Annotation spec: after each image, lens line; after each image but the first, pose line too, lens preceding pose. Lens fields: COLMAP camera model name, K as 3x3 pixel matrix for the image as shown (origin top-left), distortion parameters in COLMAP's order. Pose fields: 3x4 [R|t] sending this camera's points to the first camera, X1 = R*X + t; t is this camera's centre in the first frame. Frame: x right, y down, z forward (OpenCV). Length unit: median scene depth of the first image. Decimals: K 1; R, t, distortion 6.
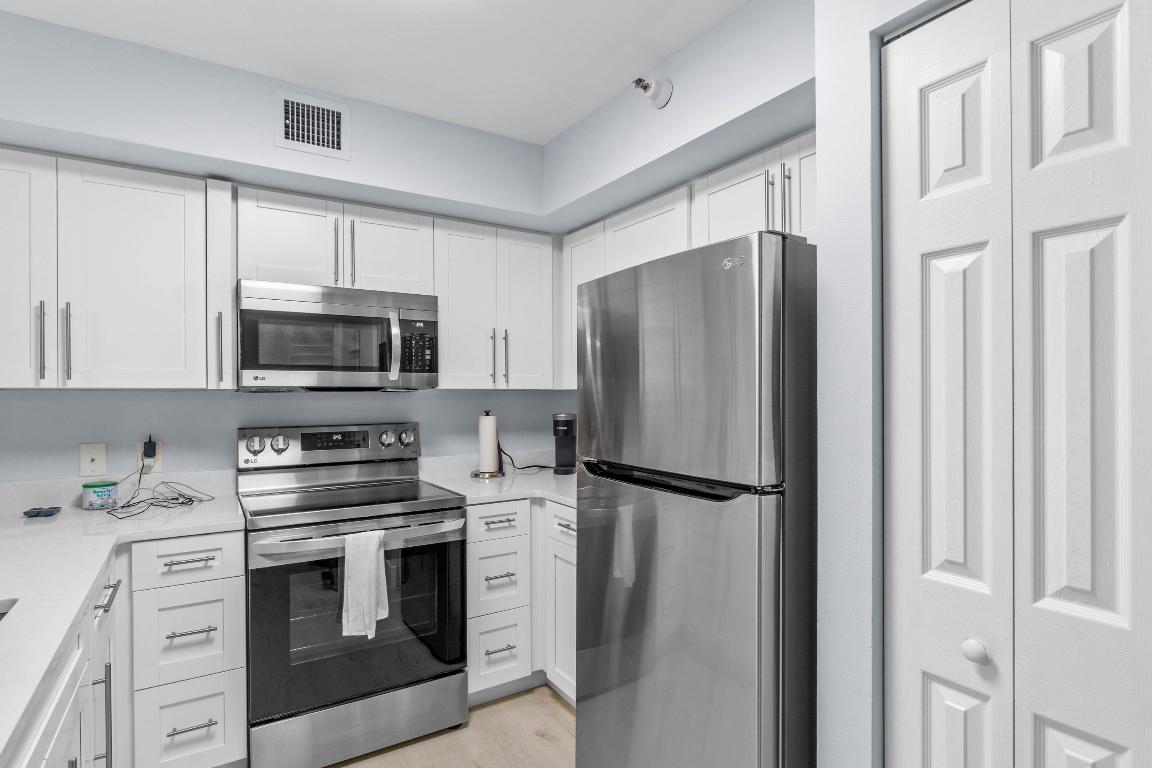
lens RADIAL K [[580.8, 0, 562.9], [0, 580.8, 395.1], [0, 0, 1]] dist [-0.001059, 0.000692]
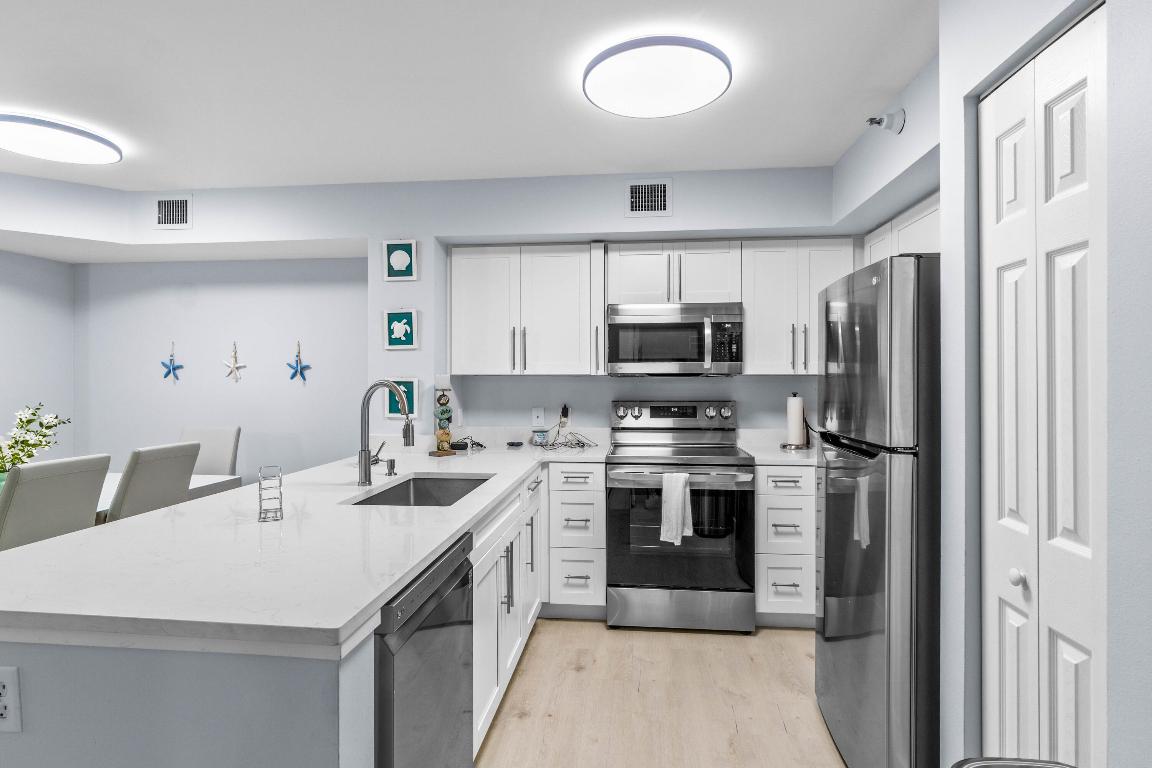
lens RADIAL K [[580.8, 0, 585.6], [0, 580.8, 382.5], [0, 0, 1]] dist [-0.001059, 0.000692]
pose [[0.798264, 0.005831, -0.602280, 0.333692], [-0.003781, 0.999982, 0.004670, 0.002749], [0.602296, -0.001450, 0.798272, -0.279822]]
